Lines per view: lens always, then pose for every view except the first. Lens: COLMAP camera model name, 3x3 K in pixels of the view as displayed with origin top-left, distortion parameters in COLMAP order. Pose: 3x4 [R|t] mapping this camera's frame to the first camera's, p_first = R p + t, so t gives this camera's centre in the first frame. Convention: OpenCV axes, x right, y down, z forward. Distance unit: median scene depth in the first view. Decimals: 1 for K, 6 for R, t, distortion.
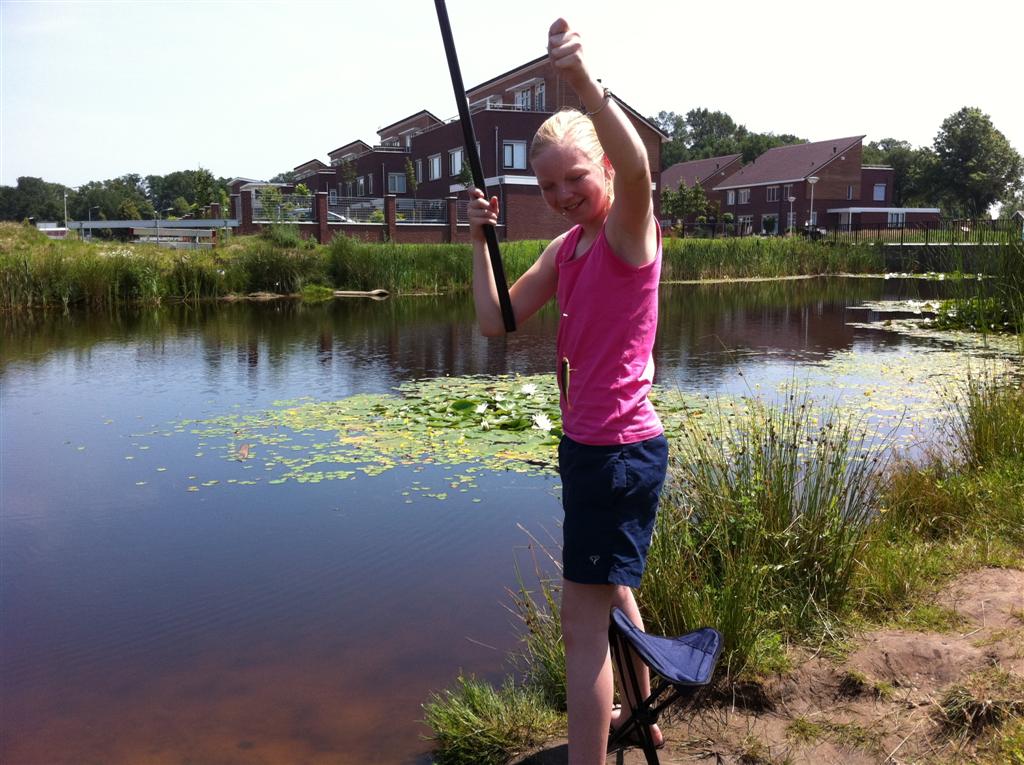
lens RADIAL K [[995.8, 0, 512.0], [0, 995.8, 382.5], [0, 0, 1]] dist [0.132599, -0.432170]
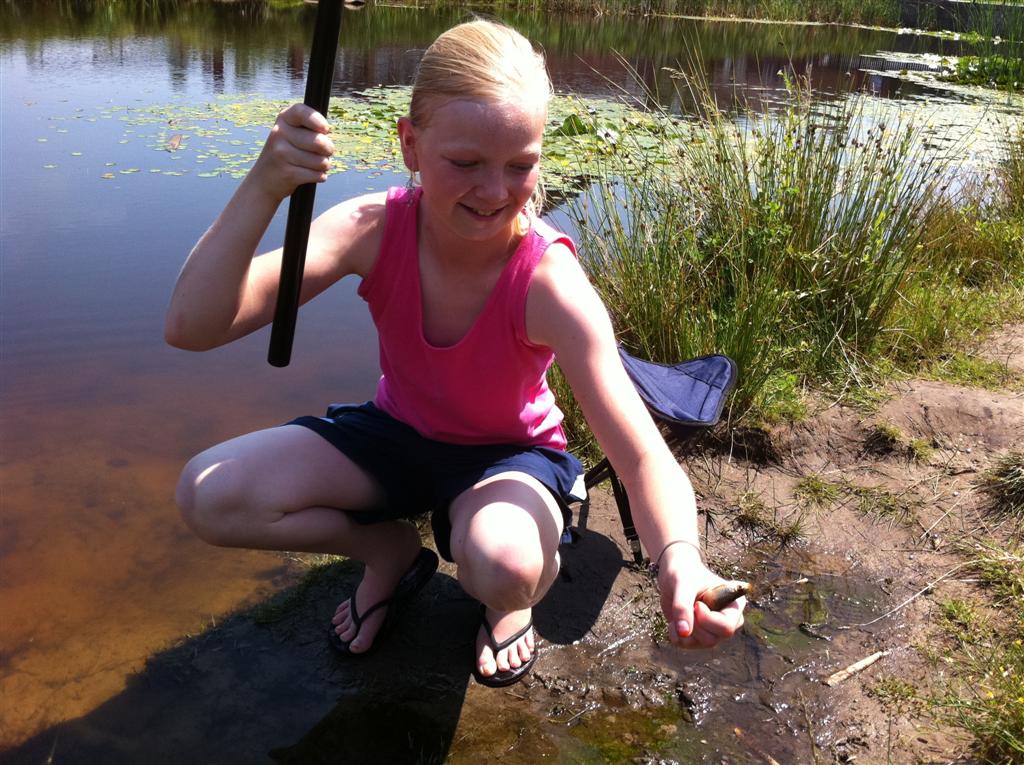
lens RADIAL K [[995.8, 0, 512.0], [0, 995.8, 382.5], [0, 0, 1]] dist [0.132599, -0.432170]
pose [[0.997142, 0.067059, 0.034798, 0.012933], [-0.073589, 0.966349, 0.246482, 0.069252], [-0.017099, -0.248339, 0.968522, 0.208567]]
